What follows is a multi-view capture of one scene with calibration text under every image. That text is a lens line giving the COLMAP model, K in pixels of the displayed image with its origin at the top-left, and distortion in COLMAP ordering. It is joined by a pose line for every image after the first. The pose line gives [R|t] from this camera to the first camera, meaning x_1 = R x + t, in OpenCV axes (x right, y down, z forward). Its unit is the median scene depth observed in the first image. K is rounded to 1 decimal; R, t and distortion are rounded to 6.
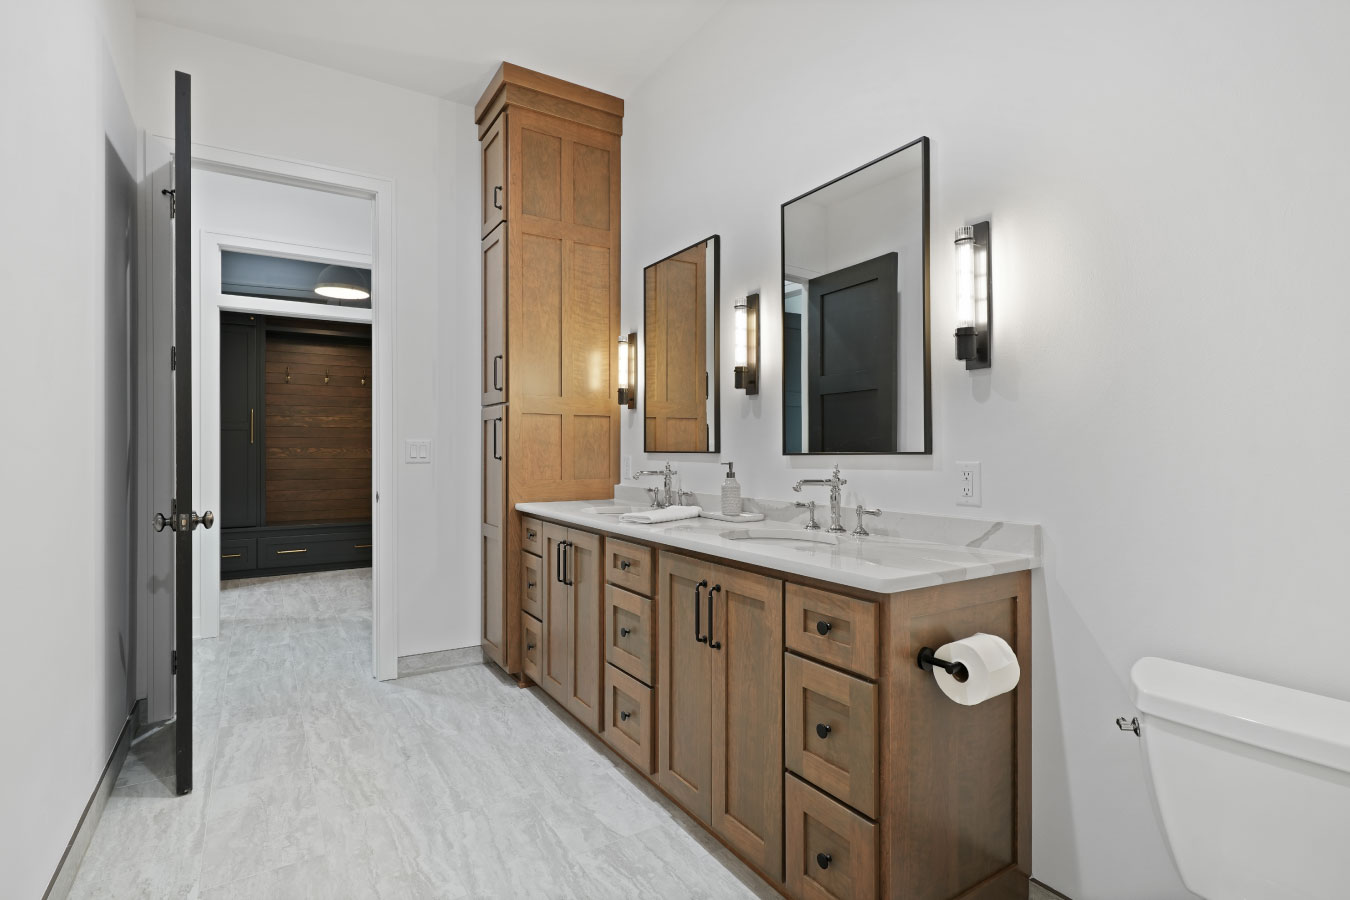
lens RADIAL K [[649.9, 0, 672.6], [0, 649.9, 451.1], [0, 0, 1]] dist [0.006362, -0.000195]
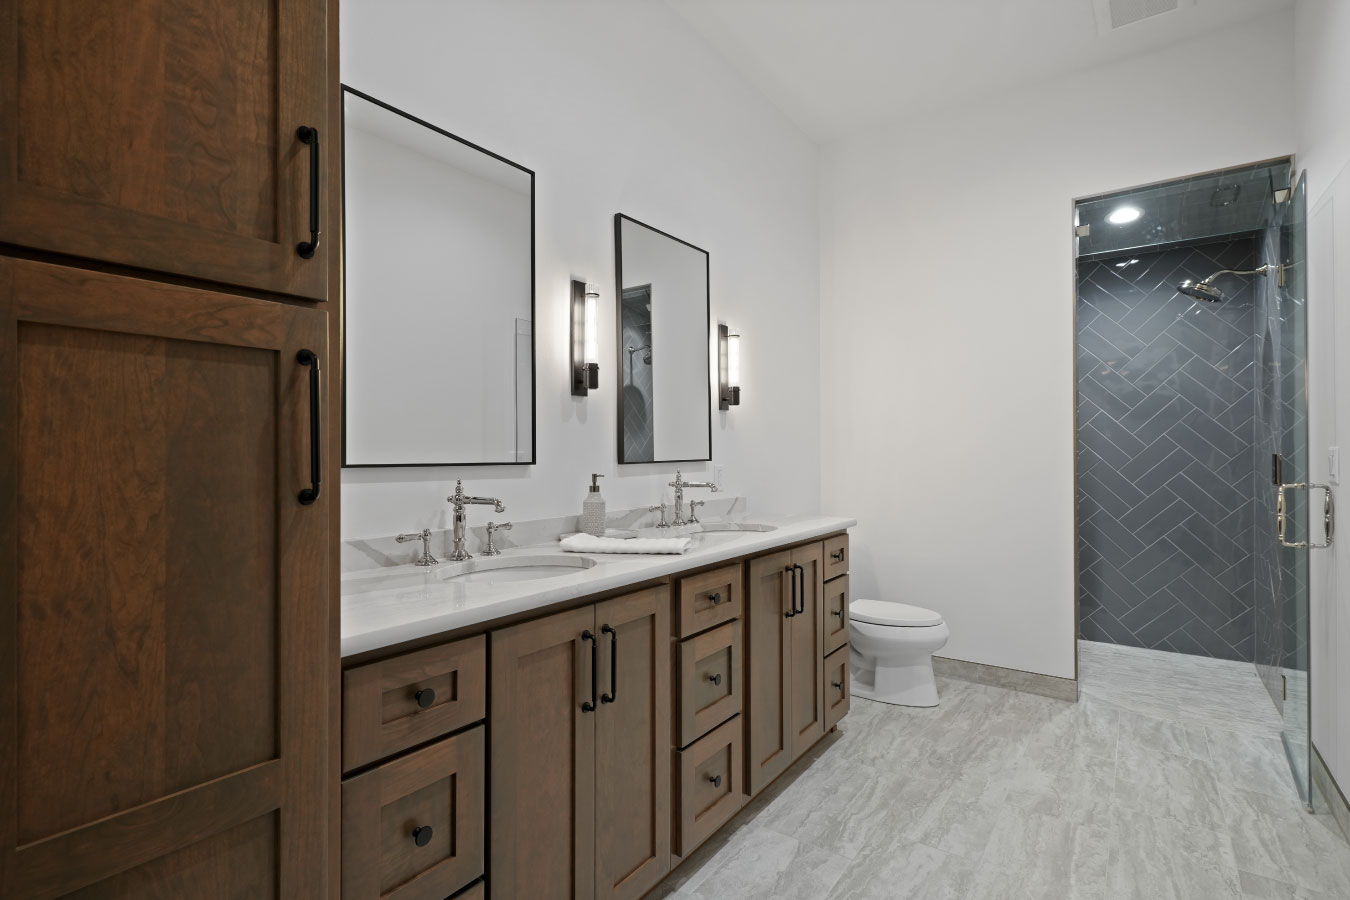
lens RADIAL K [[649.9, 0, 672.6], [0, 649.9, 451.1], [0, 0, 1]] dist [0.006362, -0.000195]
pose [[-0.366333, 0.002321, 0.930481, -0.891376], [0.001297, 0.999997, -0.001984, -0.013278], [-0.930483, 0.000480, -0.366335, 1.462162]]
